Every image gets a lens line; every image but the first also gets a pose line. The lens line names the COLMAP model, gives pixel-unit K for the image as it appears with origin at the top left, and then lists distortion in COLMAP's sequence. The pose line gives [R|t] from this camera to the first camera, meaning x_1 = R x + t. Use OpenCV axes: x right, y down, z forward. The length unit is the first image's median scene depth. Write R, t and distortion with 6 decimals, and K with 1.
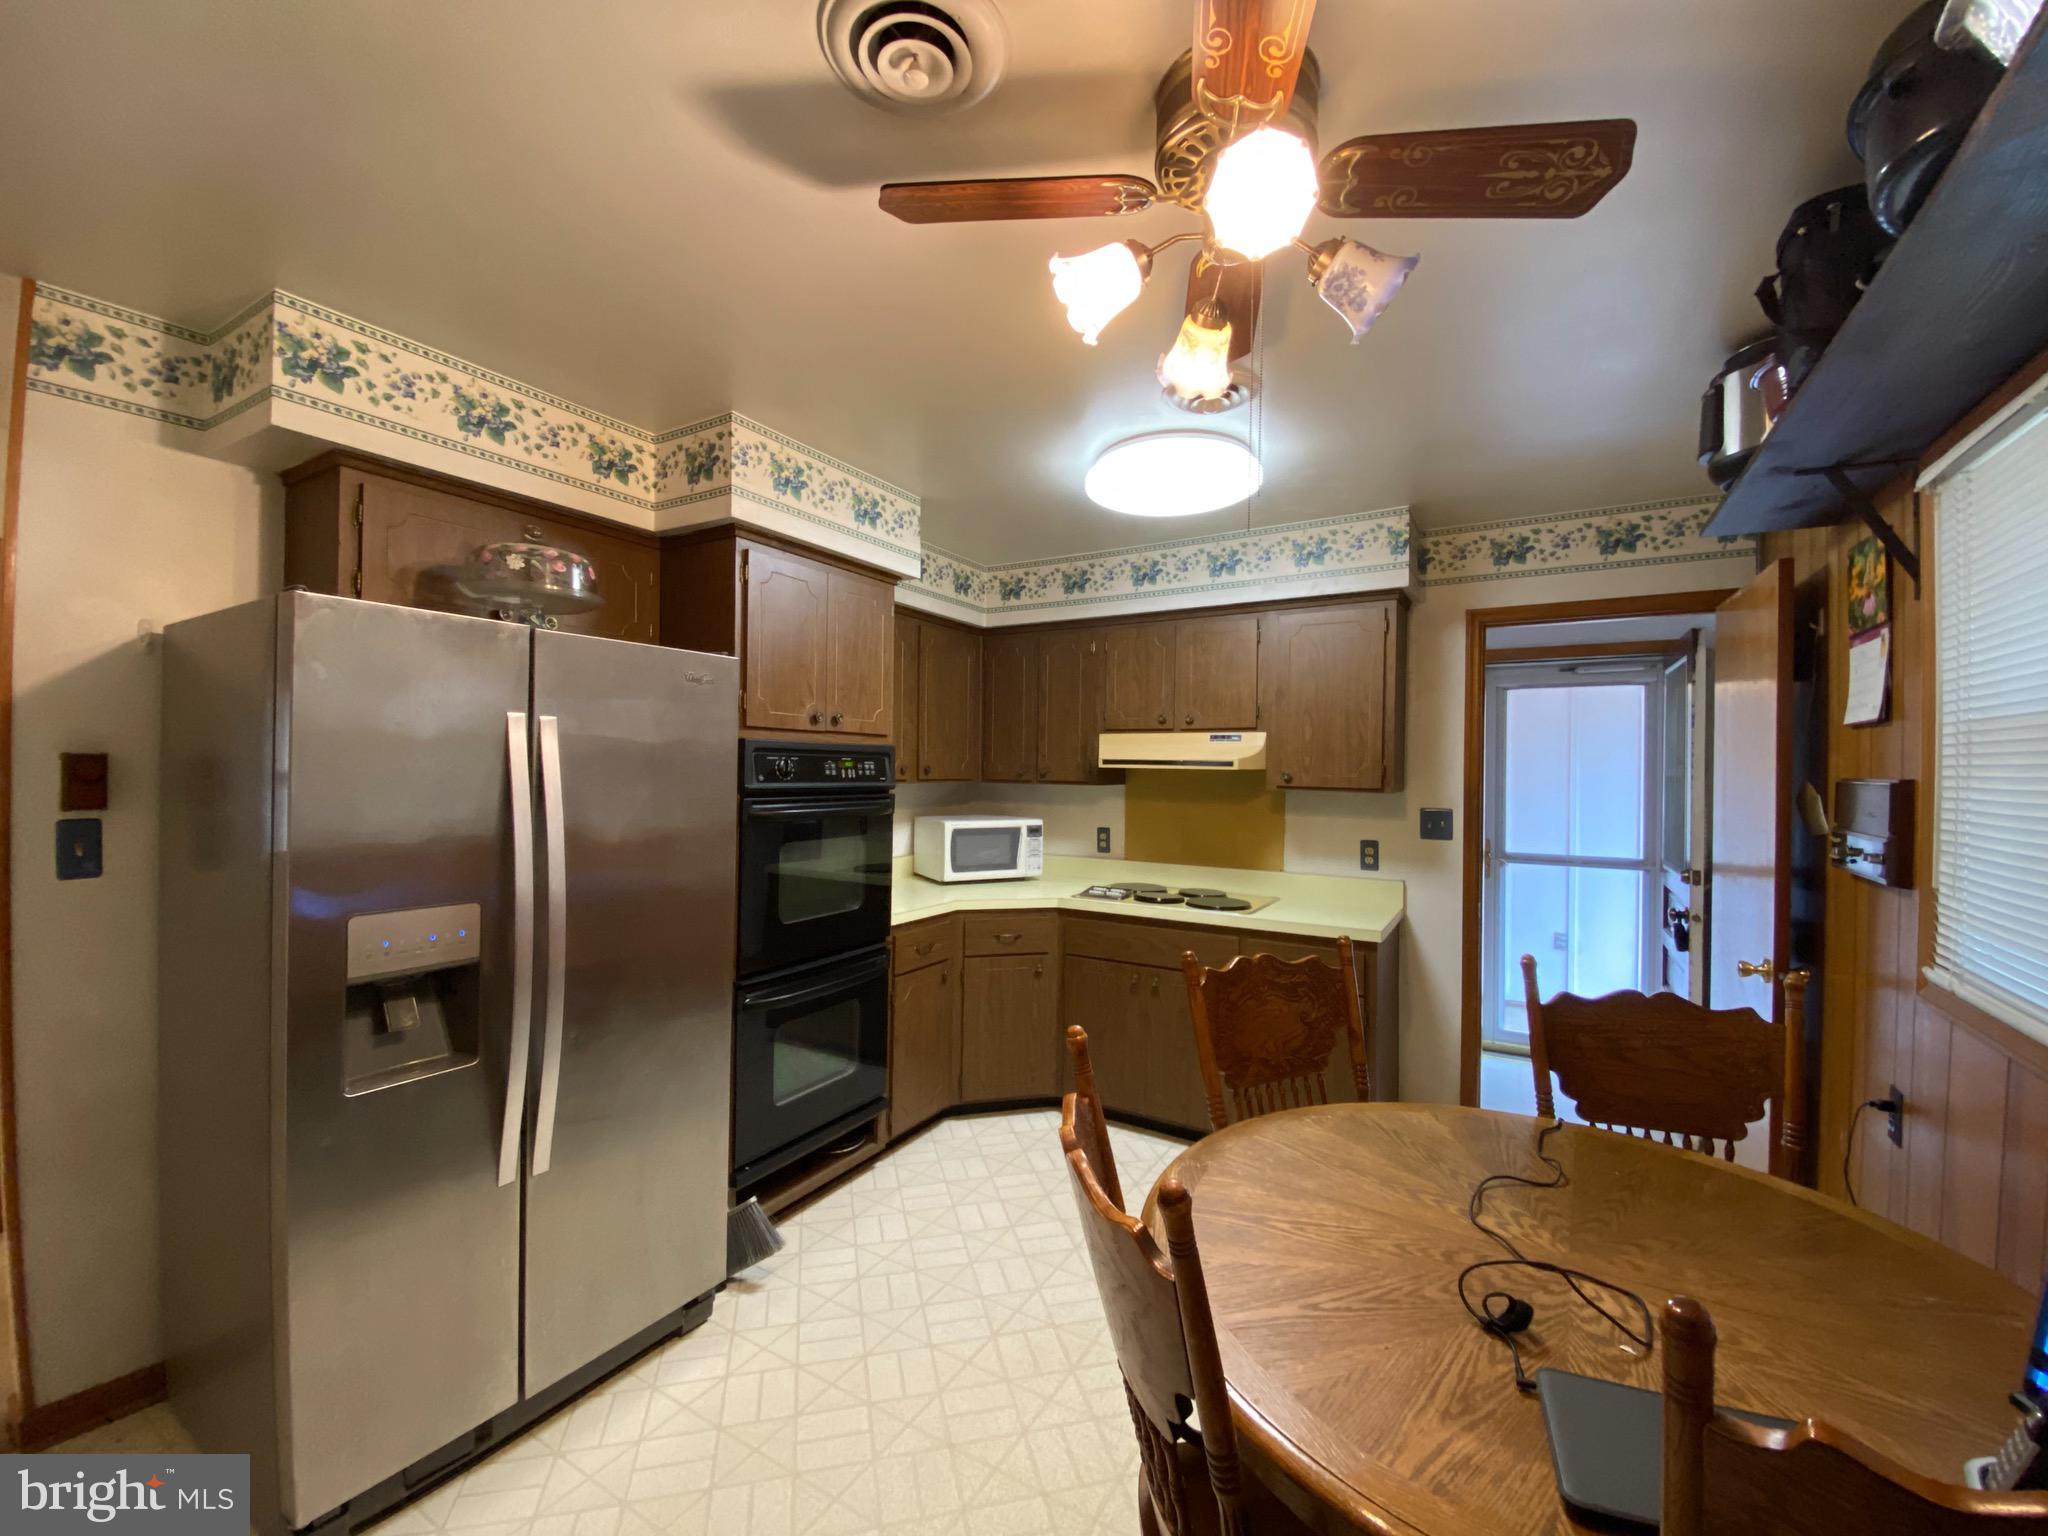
lens RADIAL K [[846.0, 0, 1028.4], [0, 846.0, 769.8], [0, 0, 1]] dist [0.001514, -0.011411]
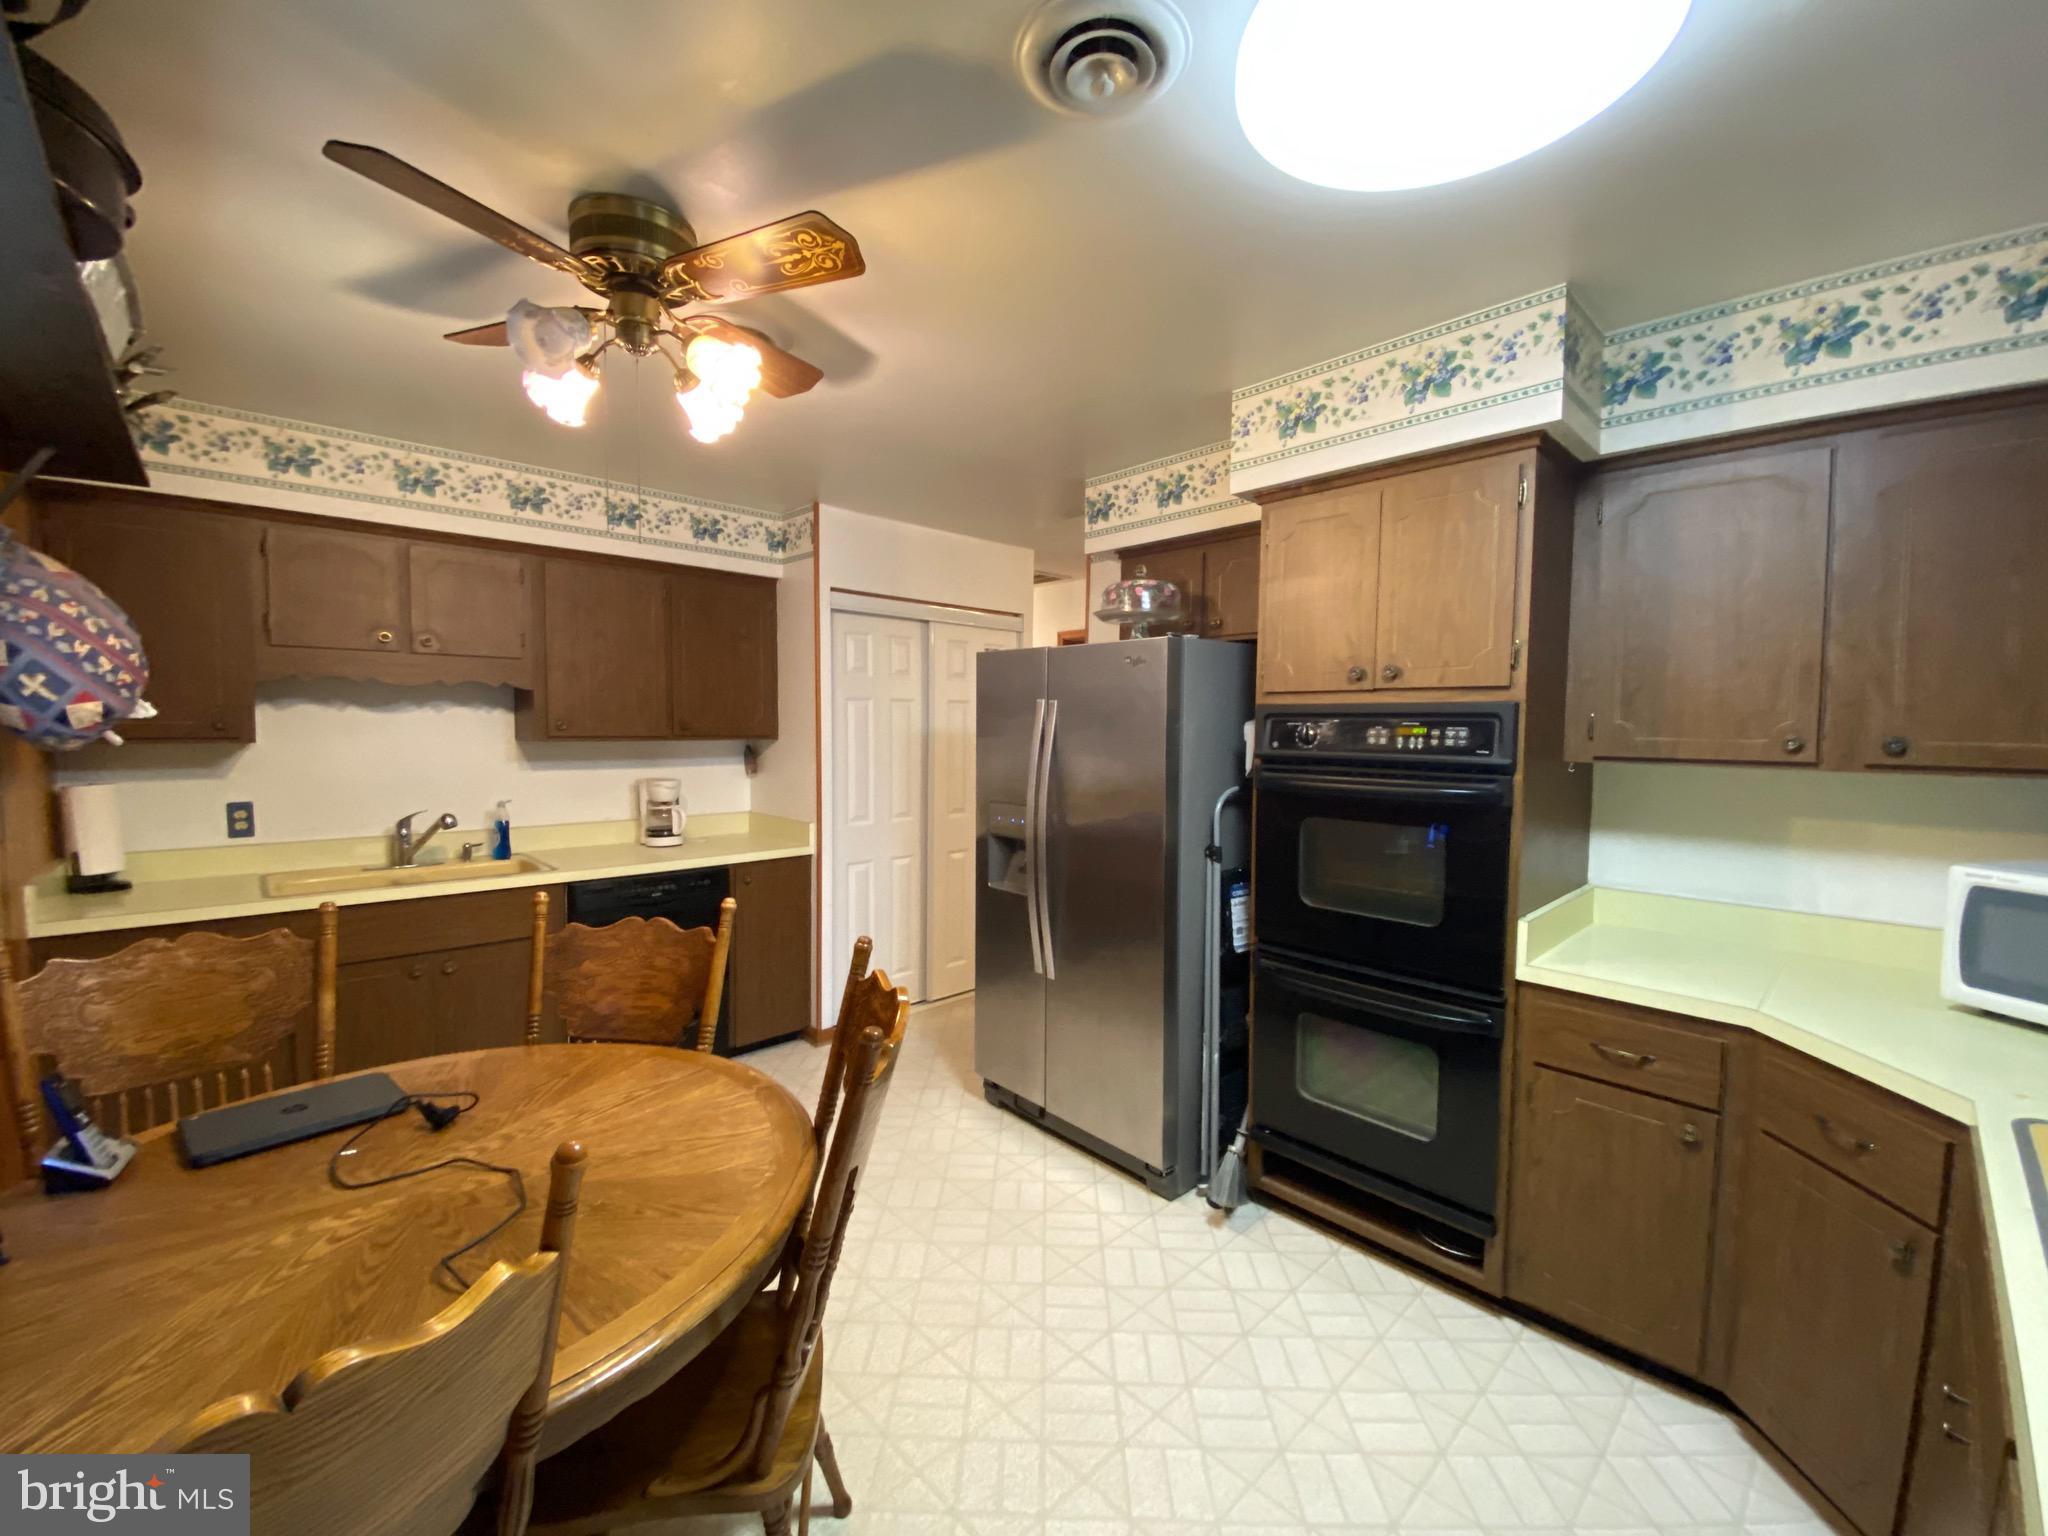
lens RADIAL K [[846.0, 0, 1028.9], [0, 846.0, 771.9], [0, 0, 1]] dist [0.001514, -0.011411]
pose [[-0.298461, 0.040599, -0.953558, 0.630863], [-0.010116, 0.998904, 0.045696, -0.001007], [0.954368, 0.023285, -0.297723, 0.923701]]
